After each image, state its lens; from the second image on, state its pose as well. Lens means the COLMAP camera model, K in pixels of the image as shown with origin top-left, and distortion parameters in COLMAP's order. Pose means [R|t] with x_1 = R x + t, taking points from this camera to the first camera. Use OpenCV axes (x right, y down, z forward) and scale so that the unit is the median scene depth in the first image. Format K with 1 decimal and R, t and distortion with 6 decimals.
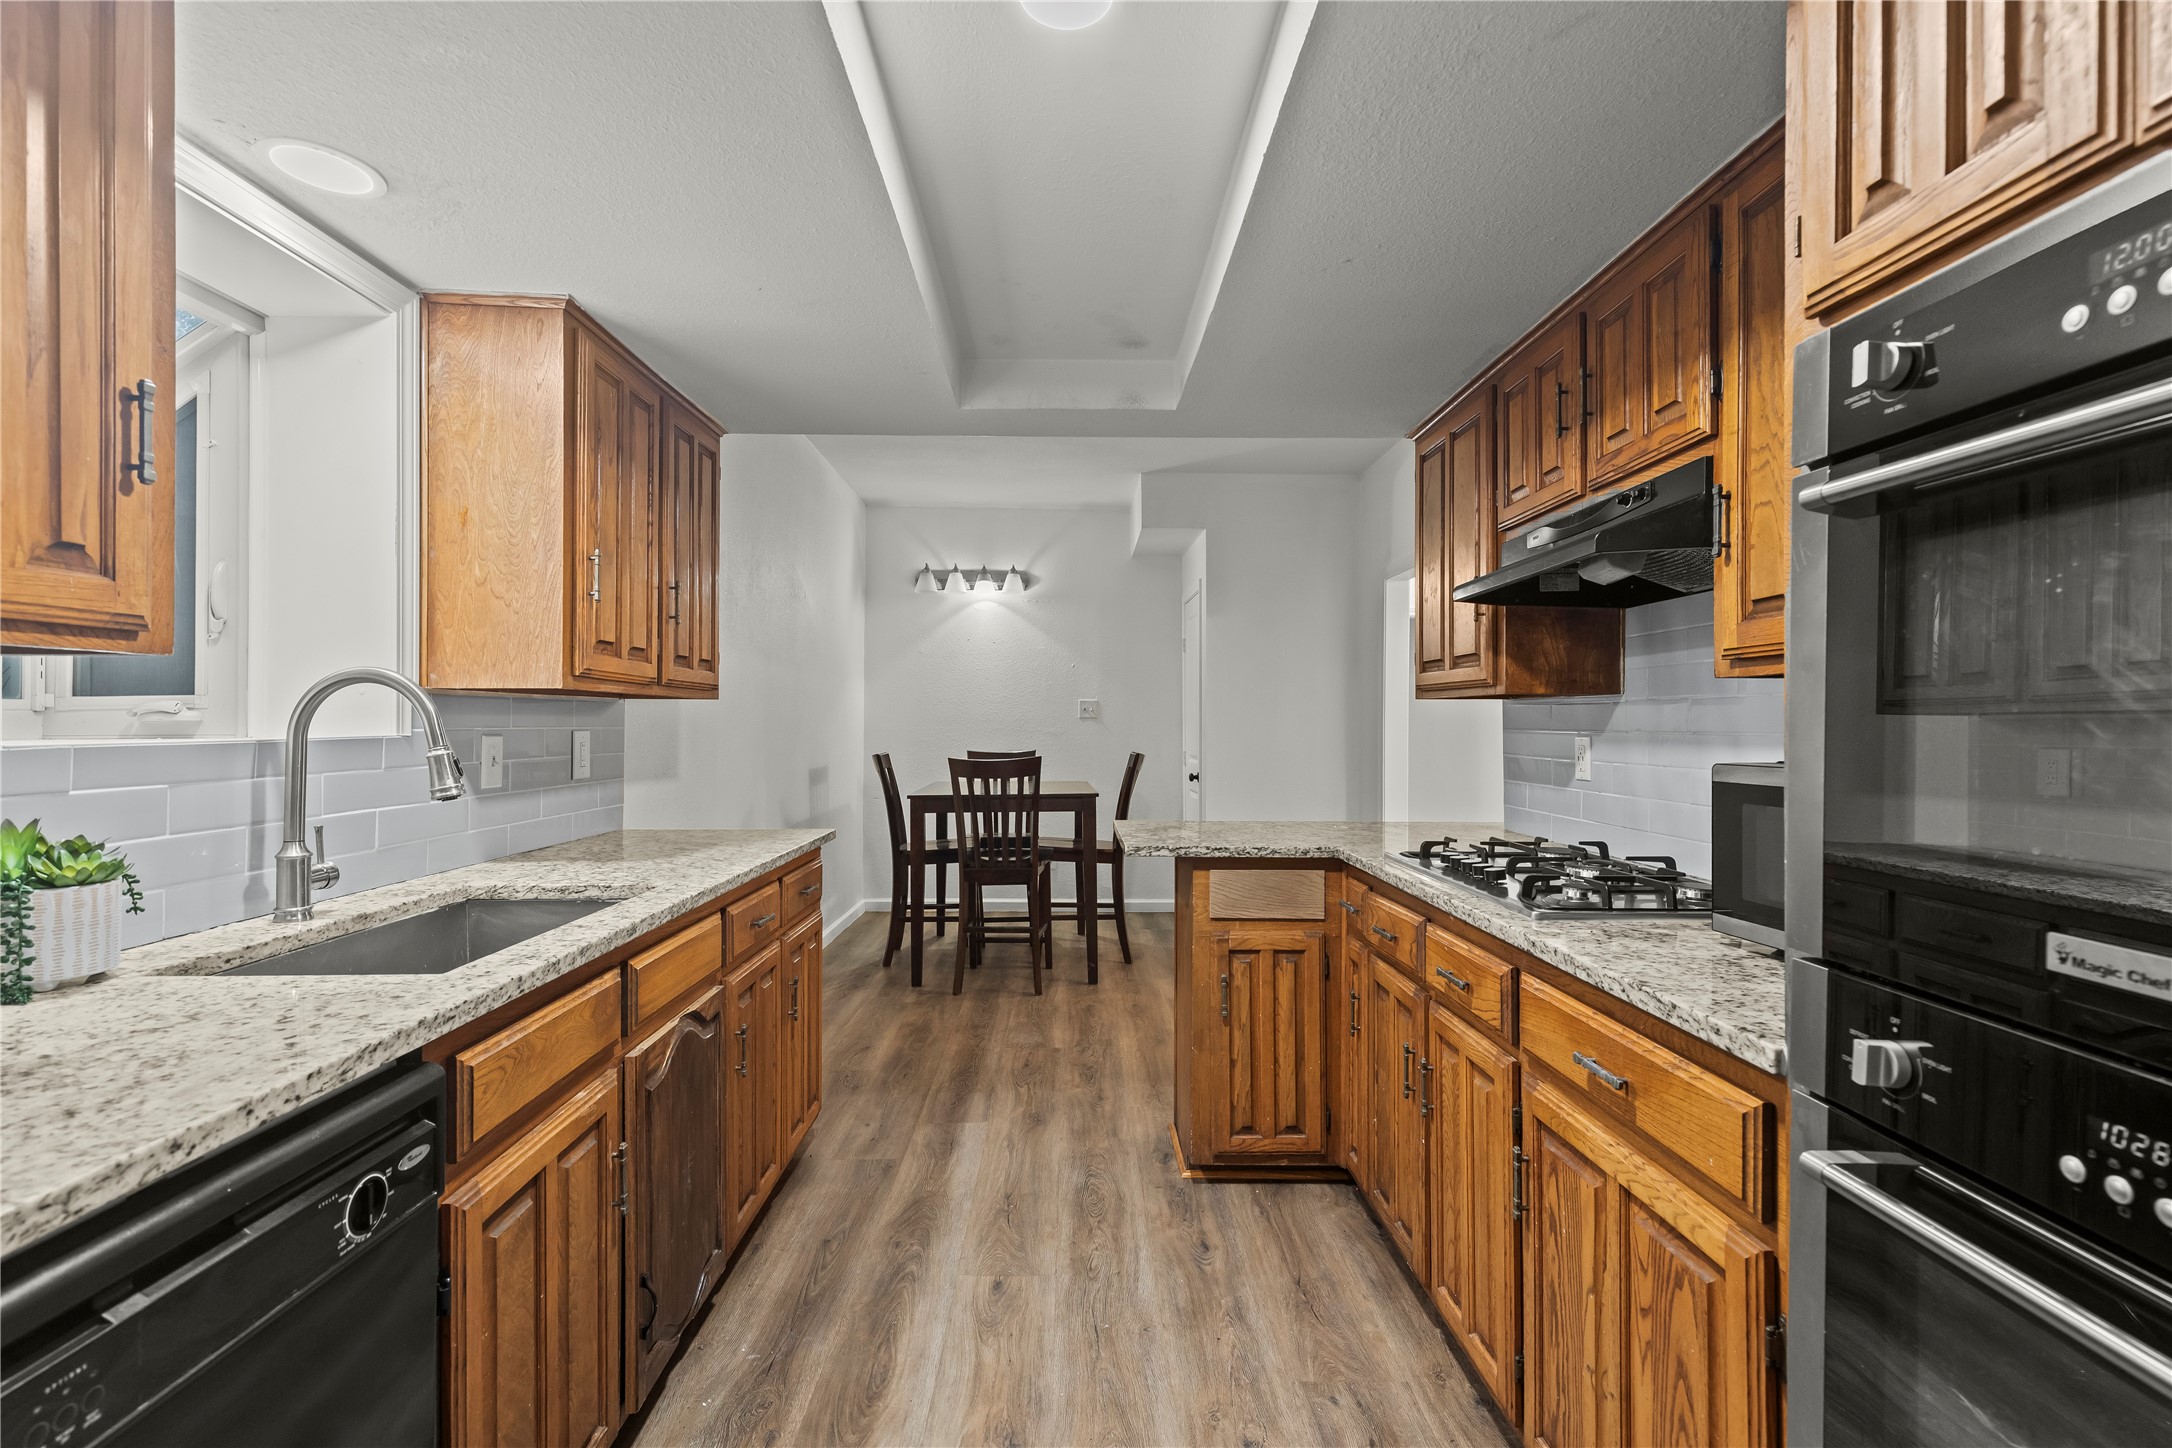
lens RADIAL K [[971.0, 0, 1068.7], [0, 971.0, 726.0], [0, 0, 1]] dist [0.010666, -0.001778]
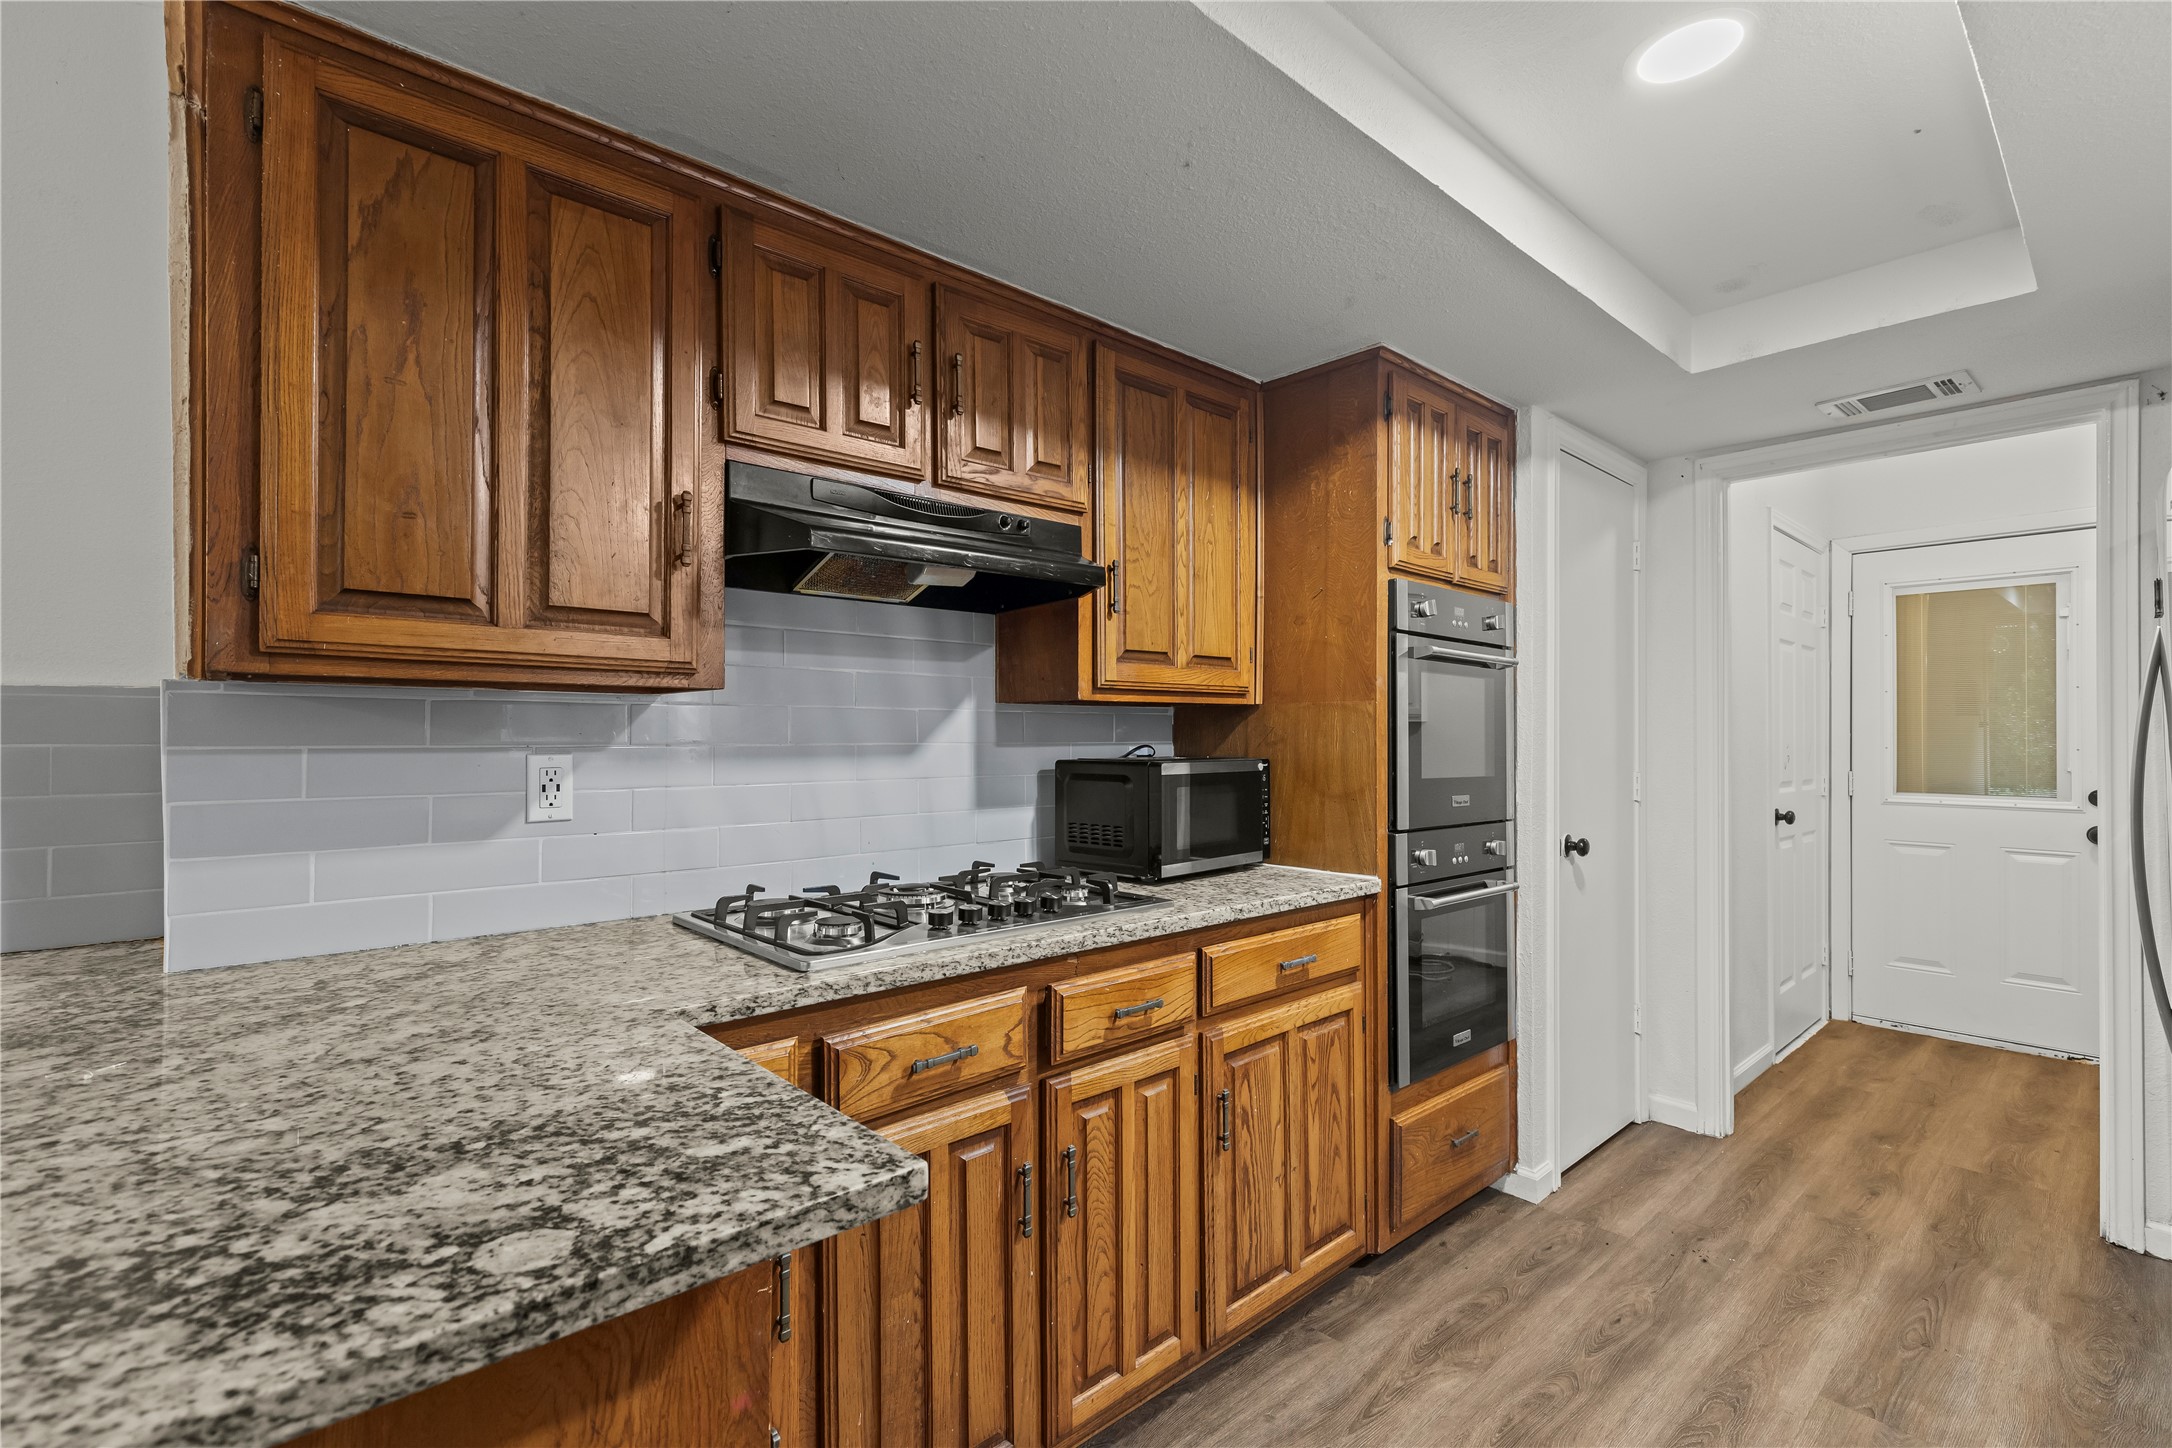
lens RADIAL K [[966.9, 0, 1084.0], [0, 966.9, 730.3], [0, 0, 1]] dist [0.005985, 0.000301]
pose [[-0.666875, 0.000858, 0.745169, -0.215710], [-0.000975, 0.999997, -0.002024, -0.004369], [-0.745169, -0.002077, -0.666872, 1.339283]]
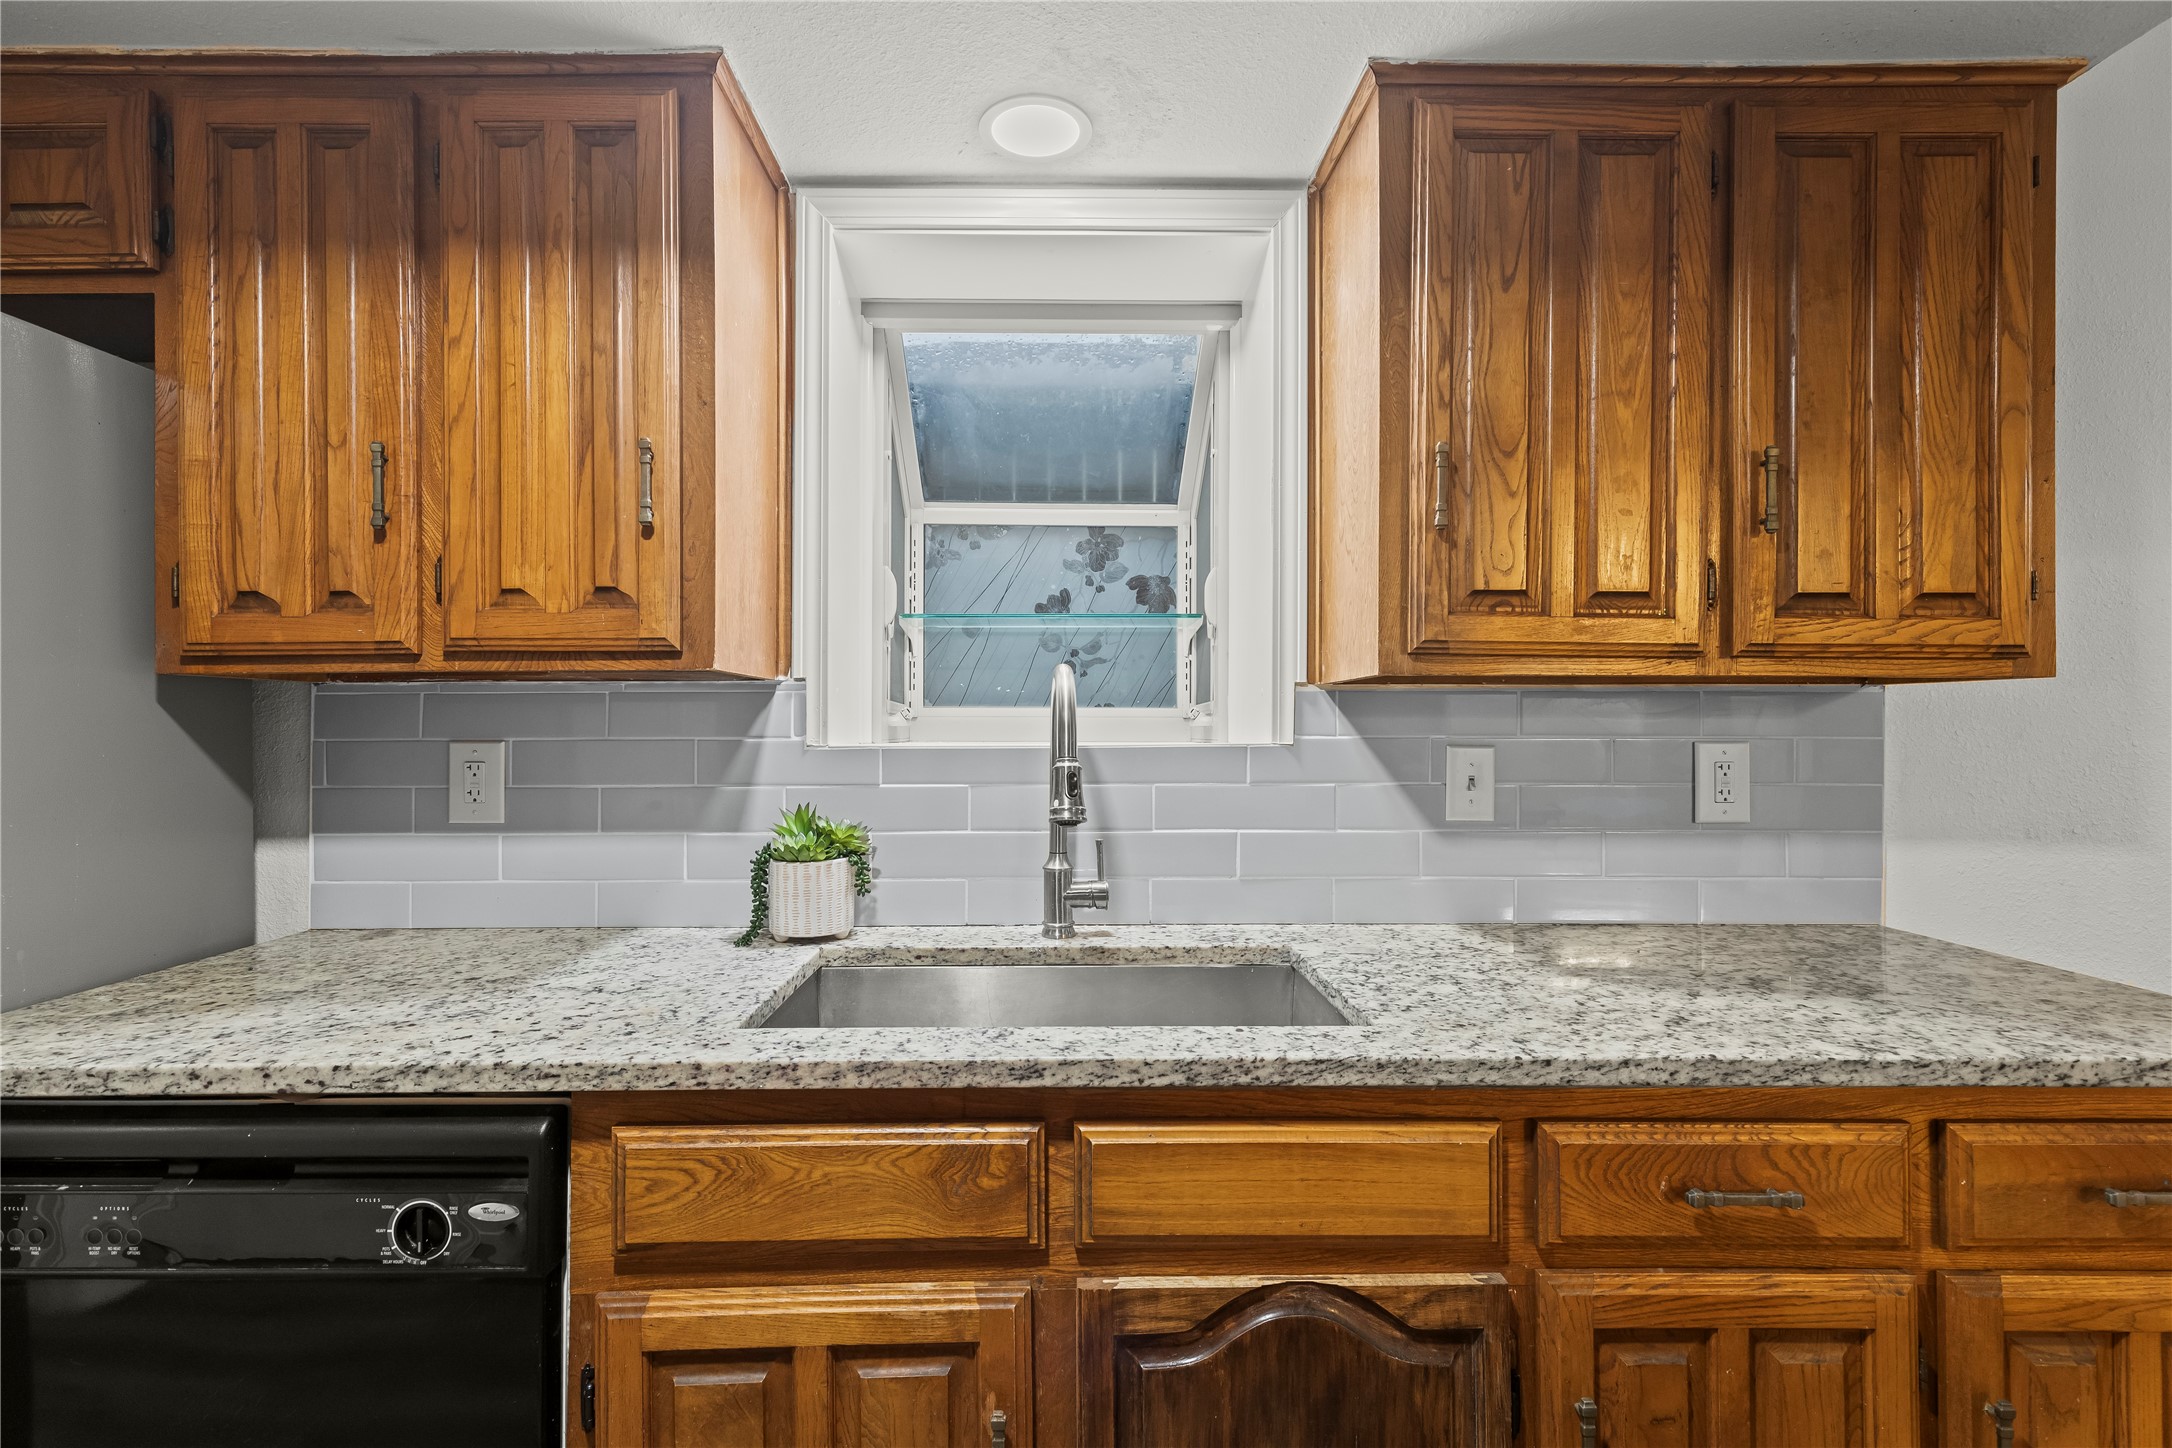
lens RADIAL K [[971.0, 0, 1068.7], [0, 971.0, 726.0], [0, 0, 1]] dist [0.010666, -0.001778]
pose [[0.007824, -0.001182, -0.999969, 0.114884], [-0.002610, 0.999996, -0.001203, -0.003342], [0.999966, 0.002620, 0.007821, 0.744614]]
